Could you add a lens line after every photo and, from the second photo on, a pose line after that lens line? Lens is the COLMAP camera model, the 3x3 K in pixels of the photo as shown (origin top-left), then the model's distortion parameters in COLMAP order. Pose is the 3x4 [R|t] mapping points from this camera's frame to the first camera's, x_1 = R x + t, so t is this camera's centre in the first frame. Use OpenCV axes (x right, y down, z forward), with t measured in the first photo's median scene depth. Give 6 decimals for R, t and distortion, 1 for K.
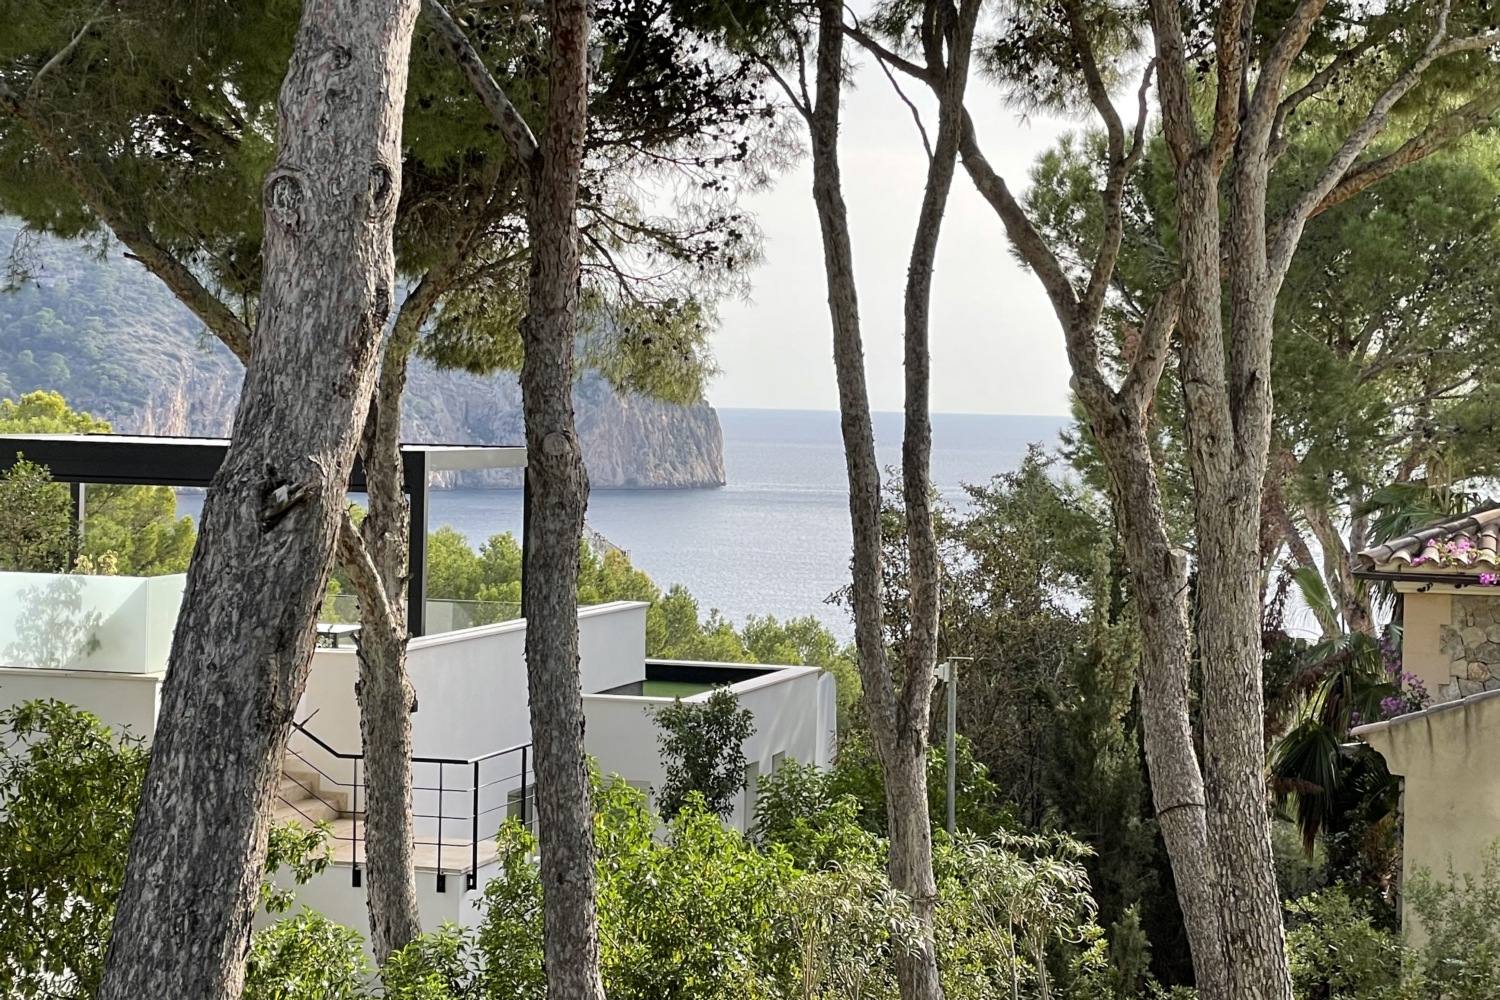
lens RADIAL K [[3168.8, 0, 752.8], [0, 3168.8, 497.3], [0, 0, 1]] dist [0.034948, 0.000000]
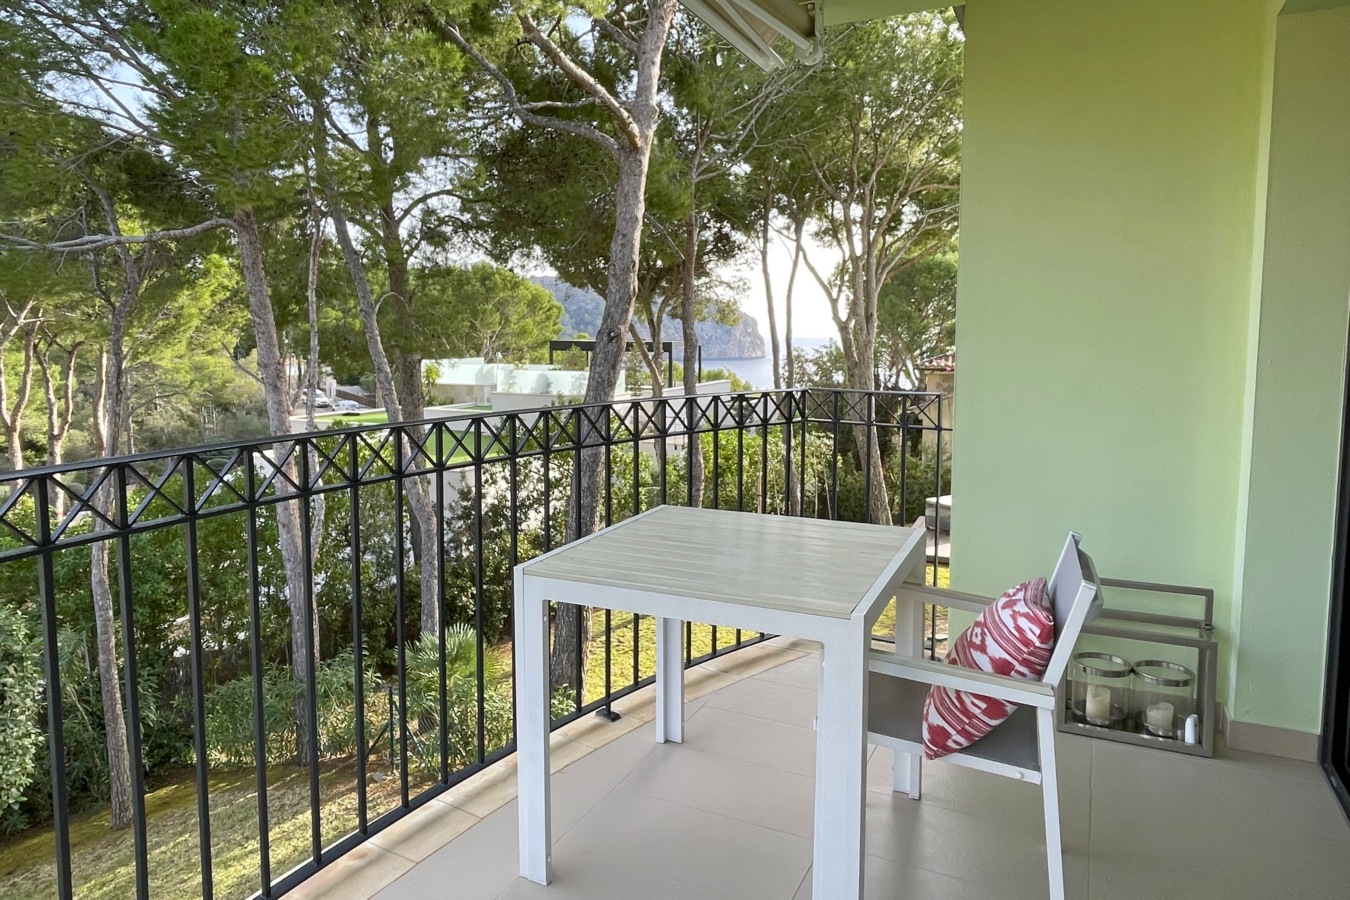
lens RADIAL K [[872.8, 0, 669.6], [0, 872.8, 438.2], [0, 0, 1]] dist [-0.000520, -0.001525]
pose [[0.990979, -0.006368, -0.133869, 0.045263], [0.017069, 0.996733, 0.078942, 0.022947], [0.132929, -0.080515, 0.987850, -0.106890]]
